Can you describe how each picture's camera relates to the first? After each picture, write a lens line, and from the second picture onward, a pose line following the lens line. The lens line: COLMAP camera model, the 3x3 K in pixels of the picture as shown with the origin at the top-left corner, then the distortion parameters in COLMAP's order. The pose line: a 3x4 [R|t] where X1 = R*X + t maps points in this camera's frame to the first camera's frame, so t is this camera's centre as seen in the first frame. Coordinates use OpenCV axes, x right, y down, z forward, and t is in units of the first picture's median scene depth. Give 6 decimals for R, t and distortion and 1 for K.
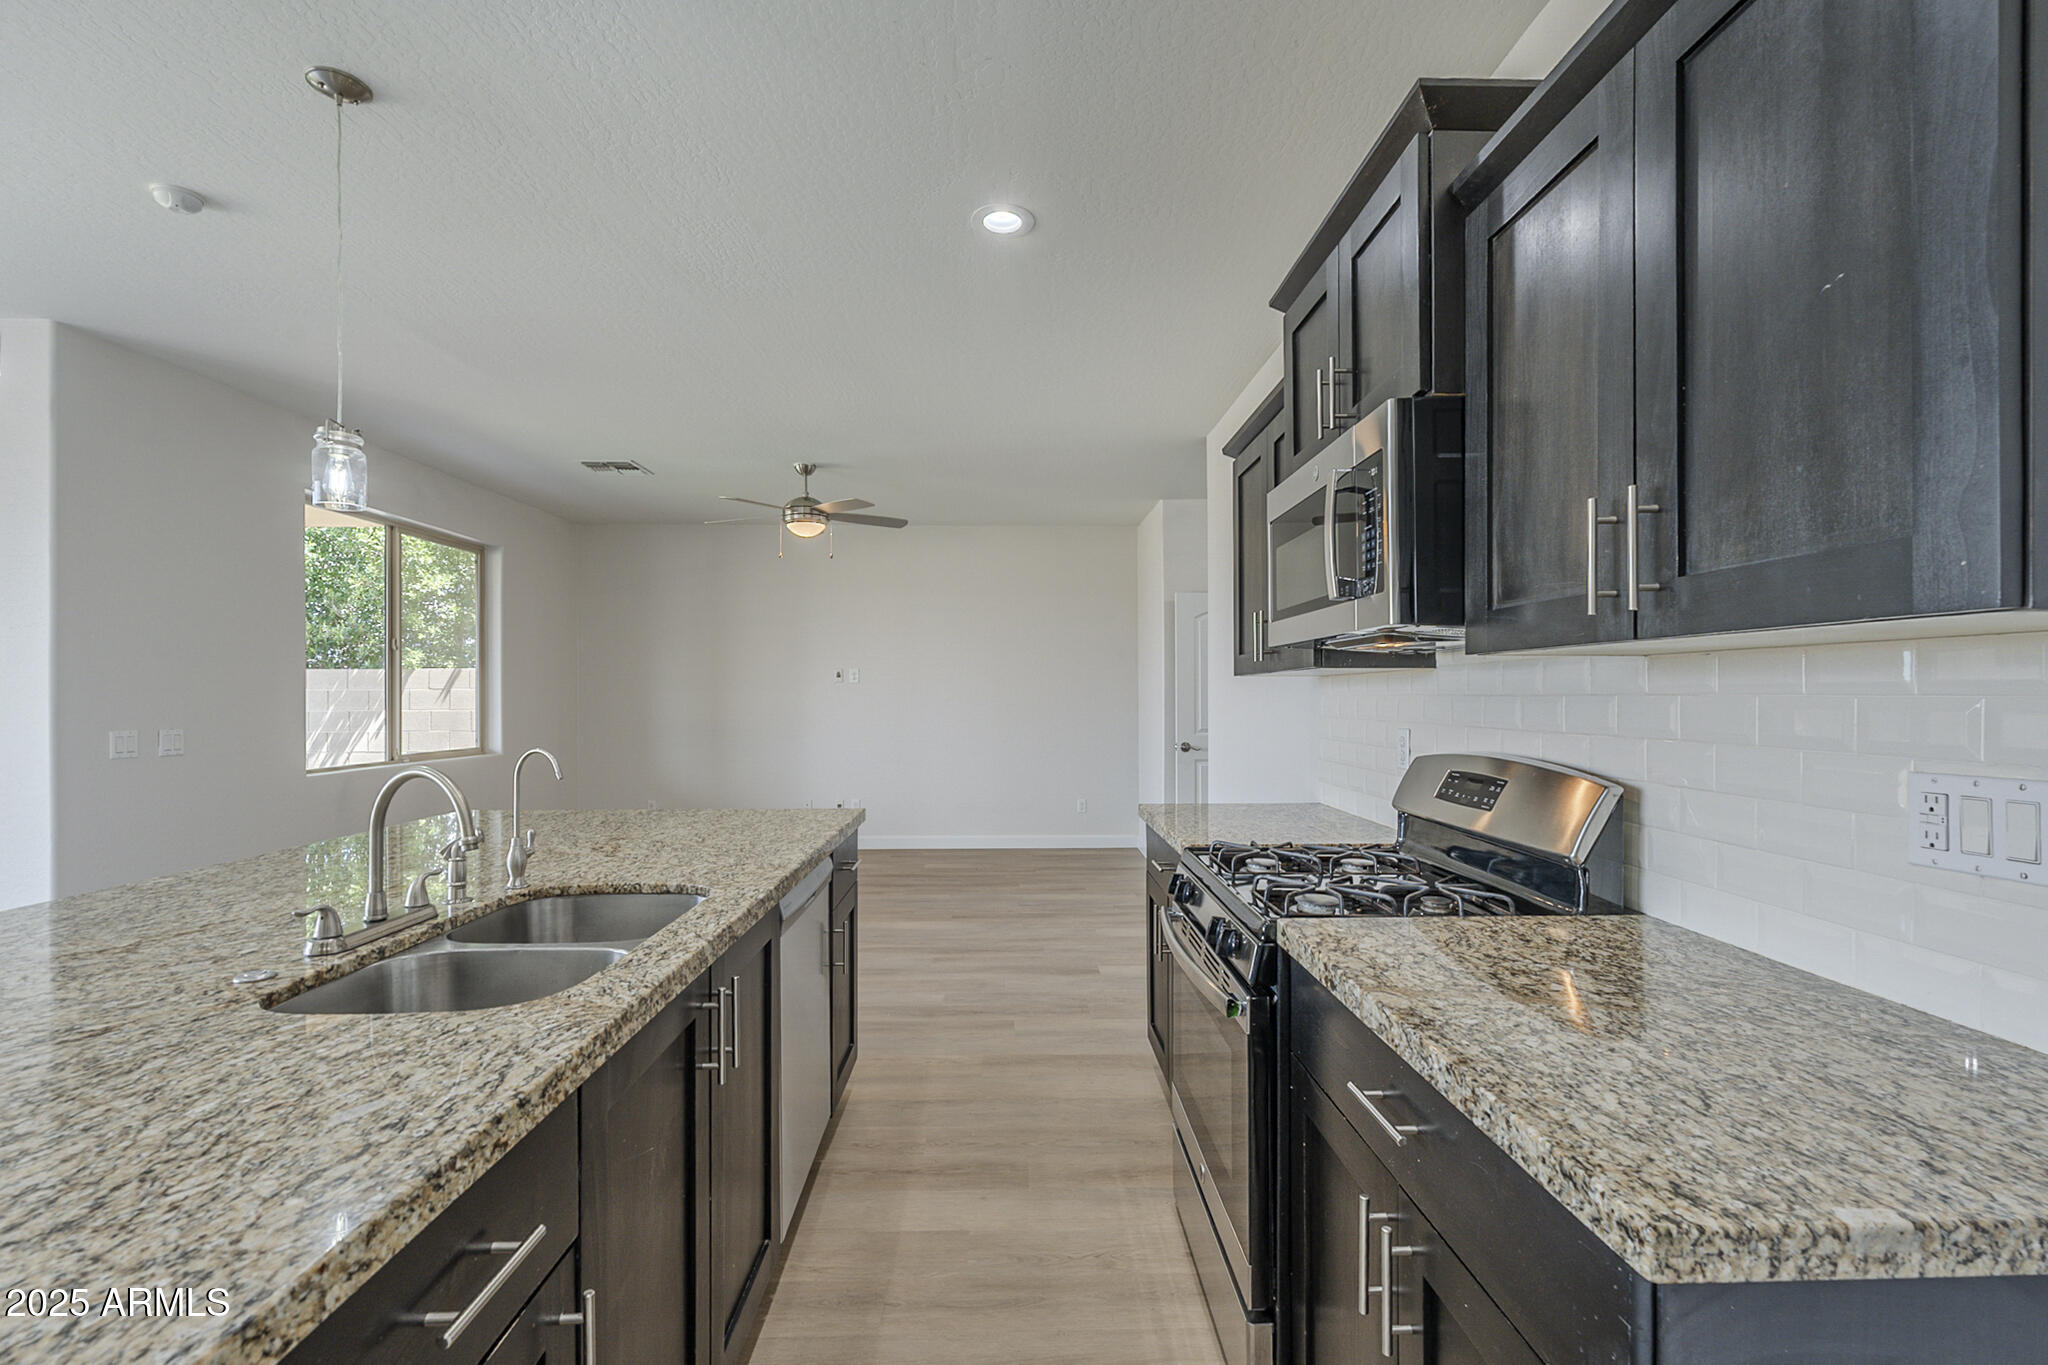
lens RADIAL K [[906.3, 0, 1027.2], [0, 906.3, 694.0], [0, 0, 1]] dist [-0.003893, 0.000522]
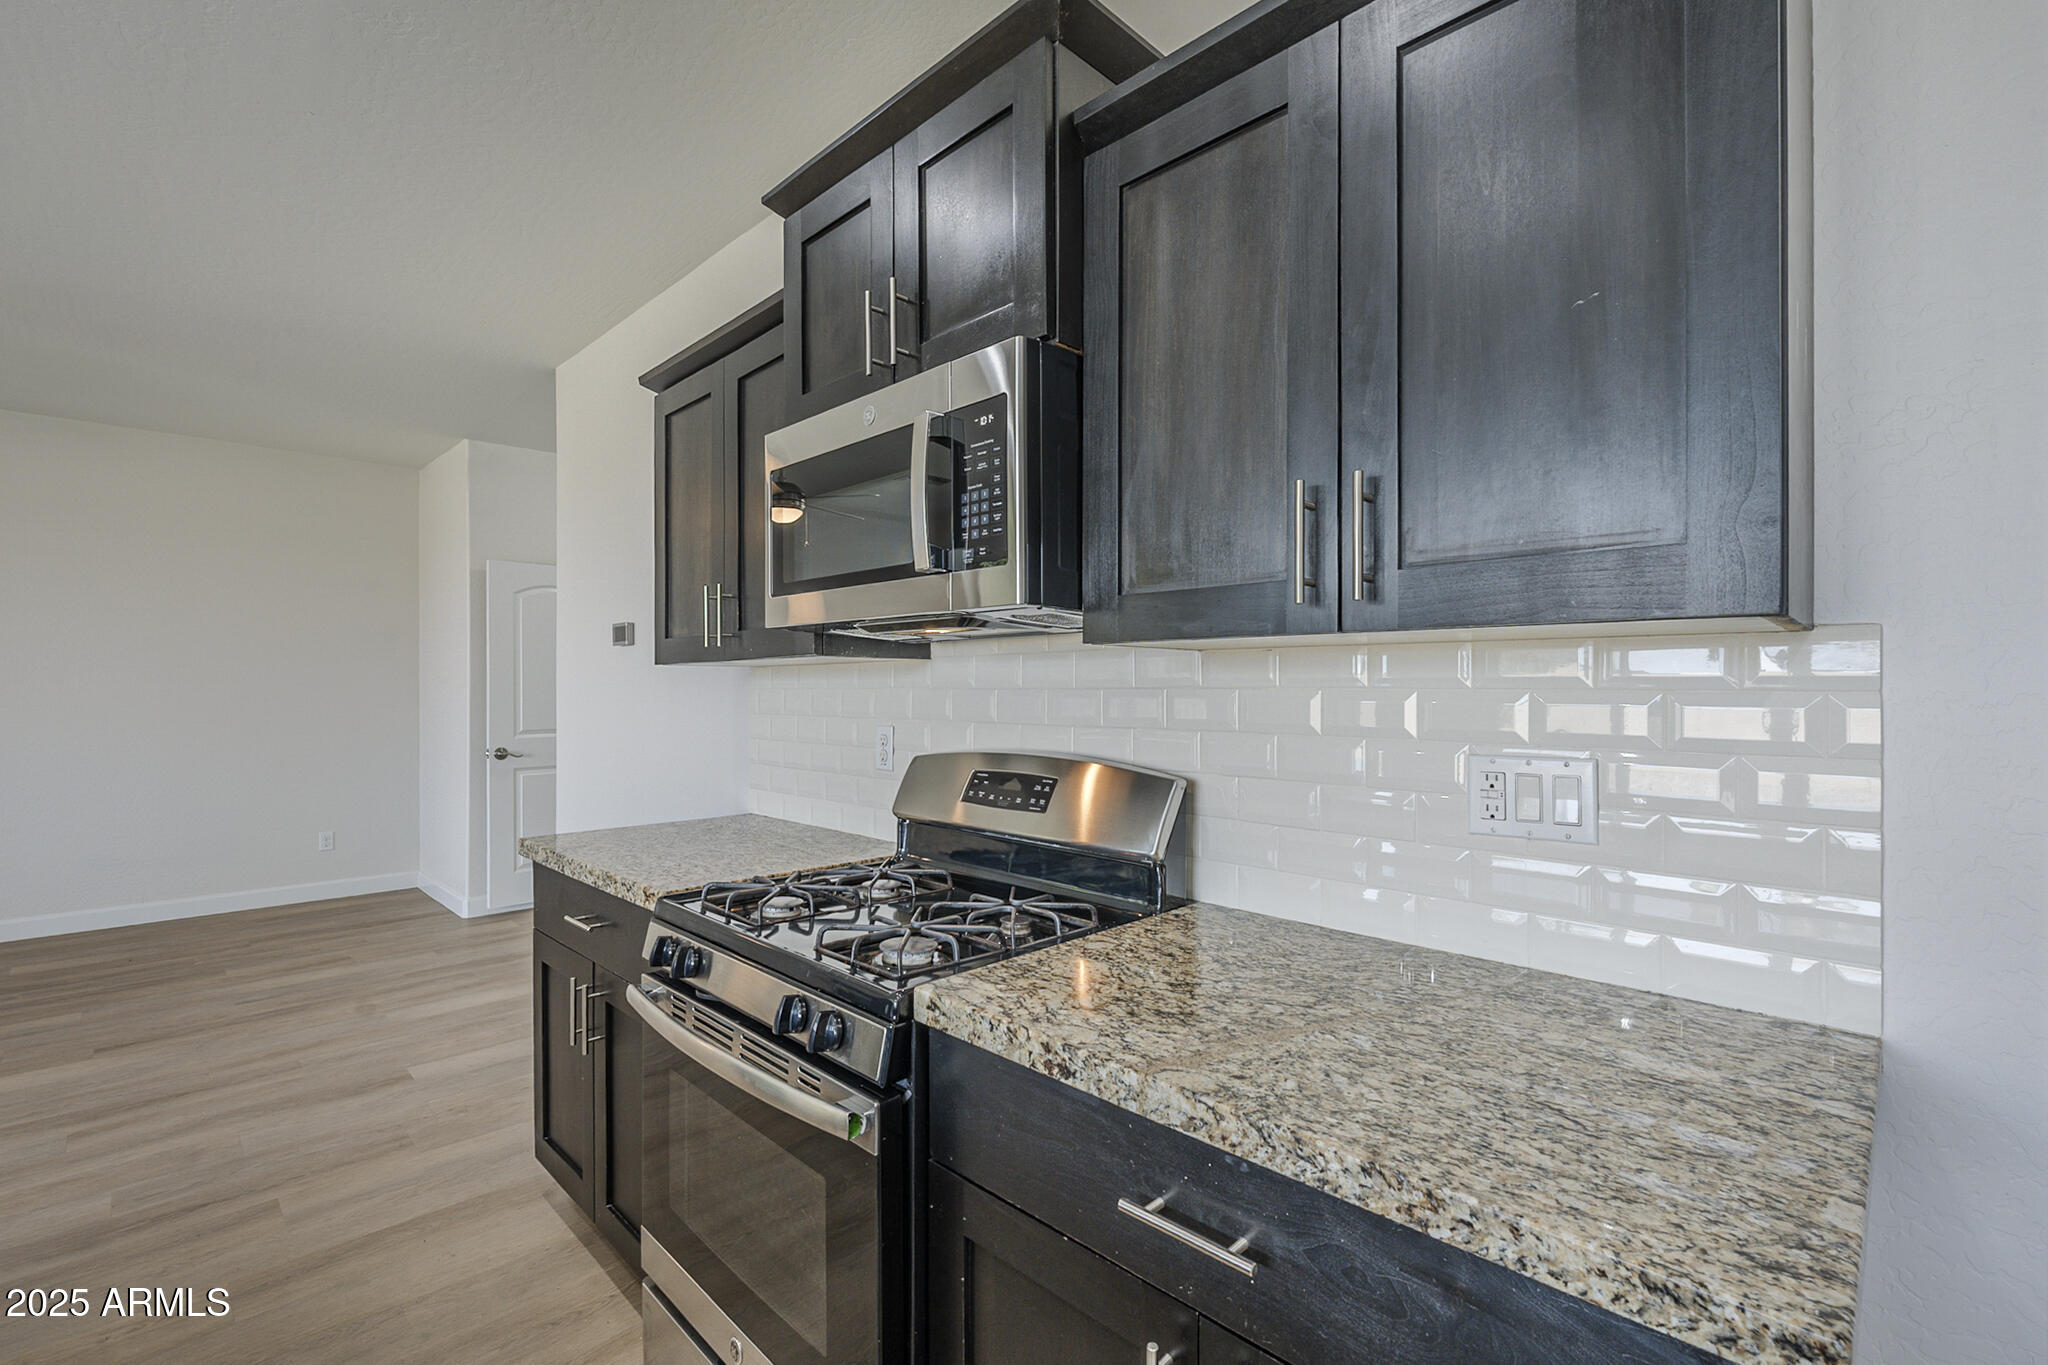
lens RADIAL K [[906.3, 0, 1036.5], [0, 906.3, 683.4], [0, 0, 1]] dist [-0.003893, 0.000522]
pose [[0.717988, 0.006634, 0.696024, -0.170153], [-0.002763, 0.999974, -0.006680, 0.002169], [-0.696050, 0.002873, 0.717987, 0.386616]]
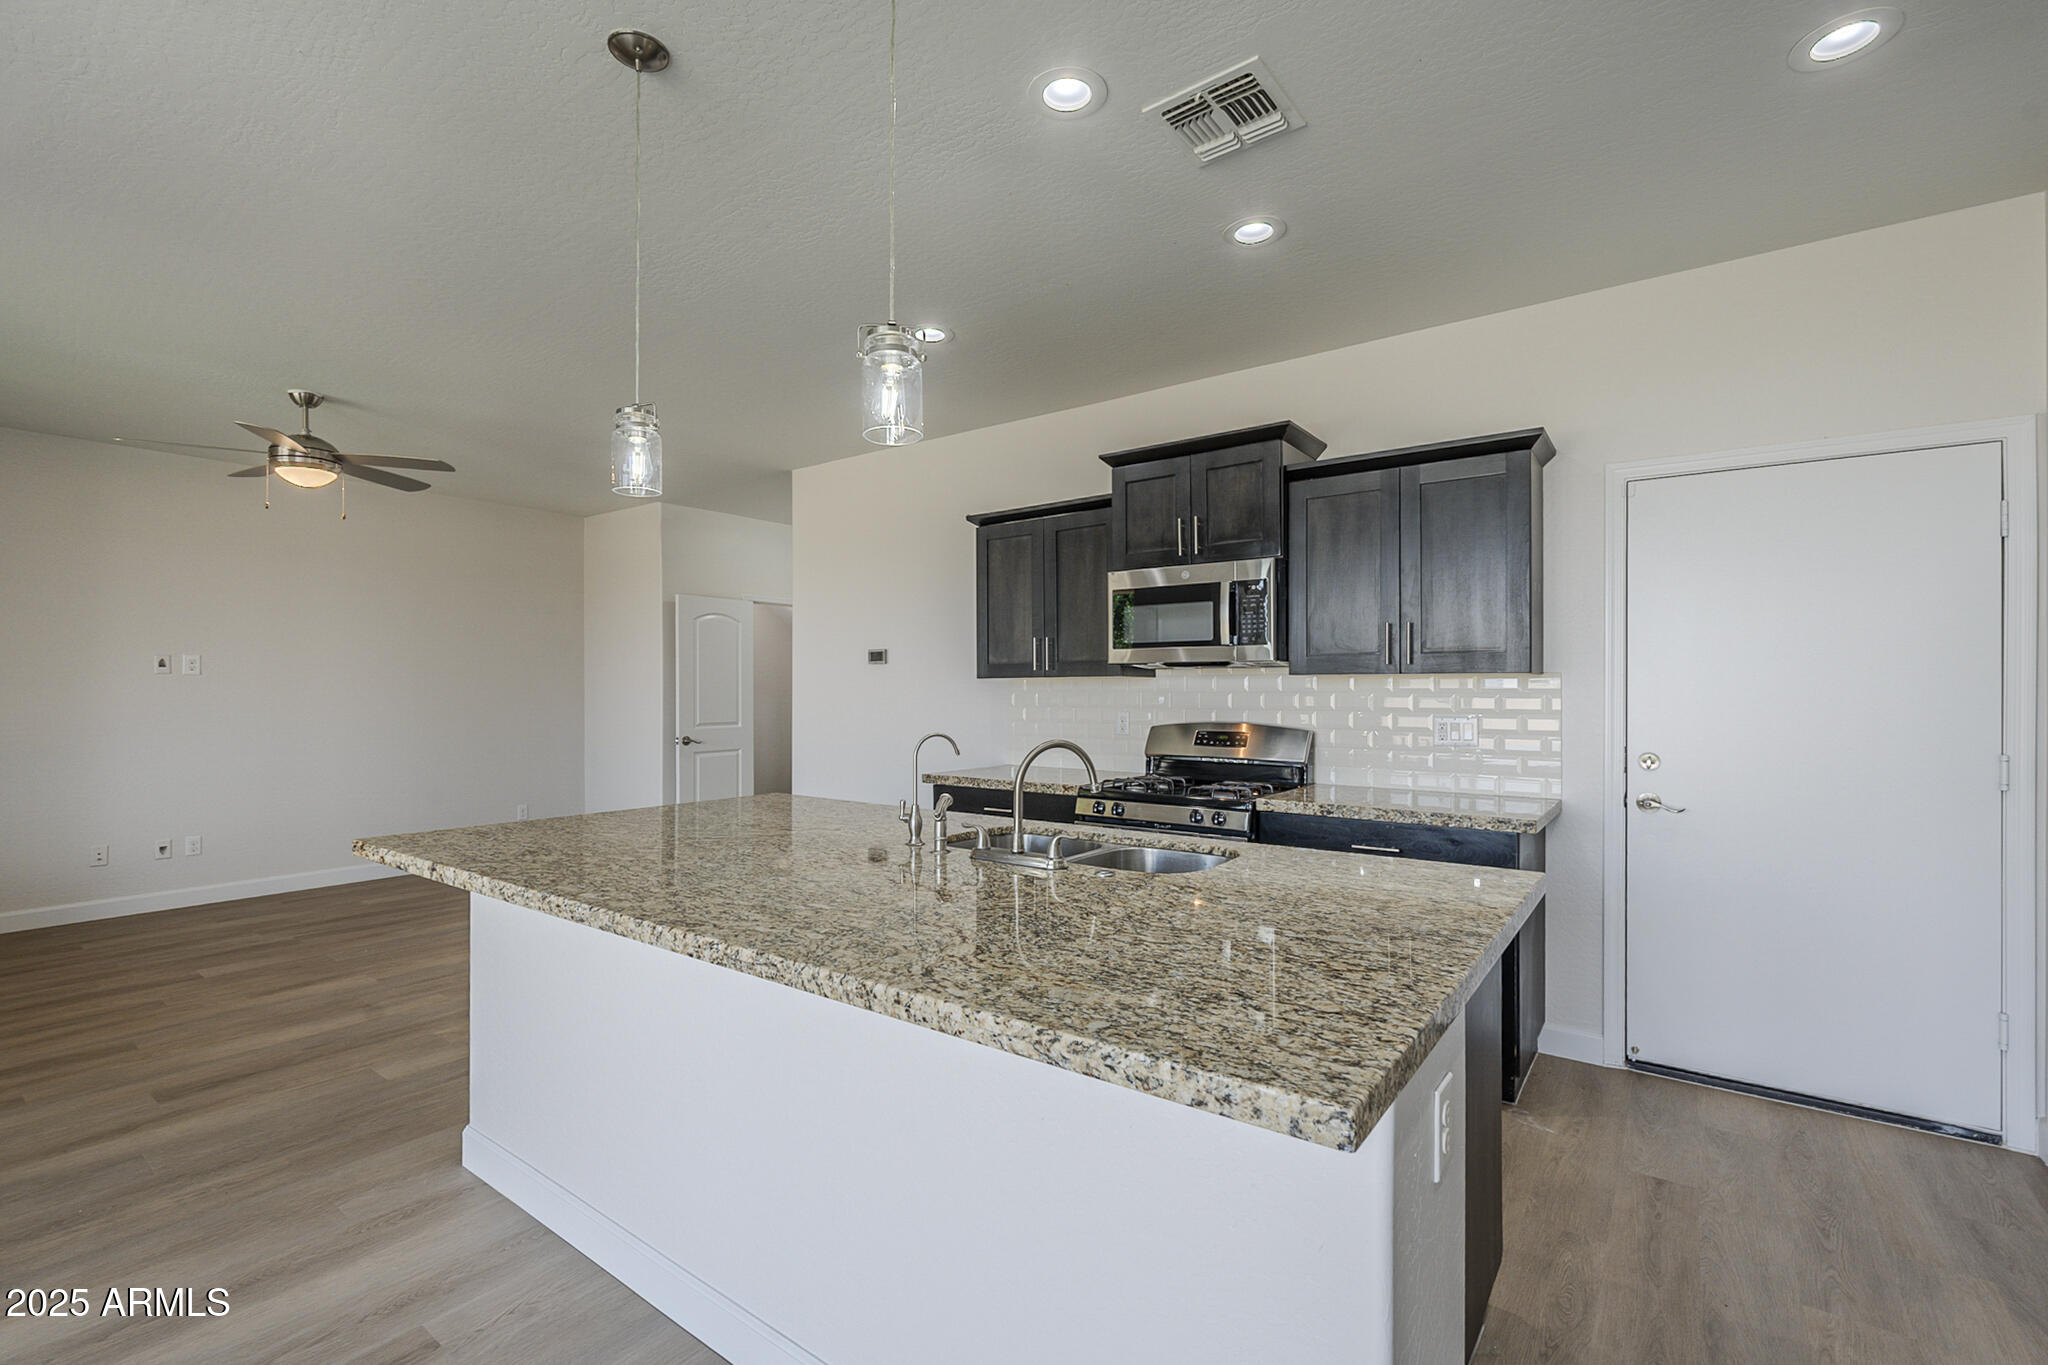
lens RADIAL K [[906.3, 0, 1037.1], [0, 906.3, 689.1], [0, 0, 1]] dist [-0.003893, 0.000522]
pose [[0.606500, 0.004209, 0.795072, -1.684828], [-0.002748, 0.999991, -0.003197, 0.001571], [-0.795079, -0.000246, 0.606506, 0.124956]]
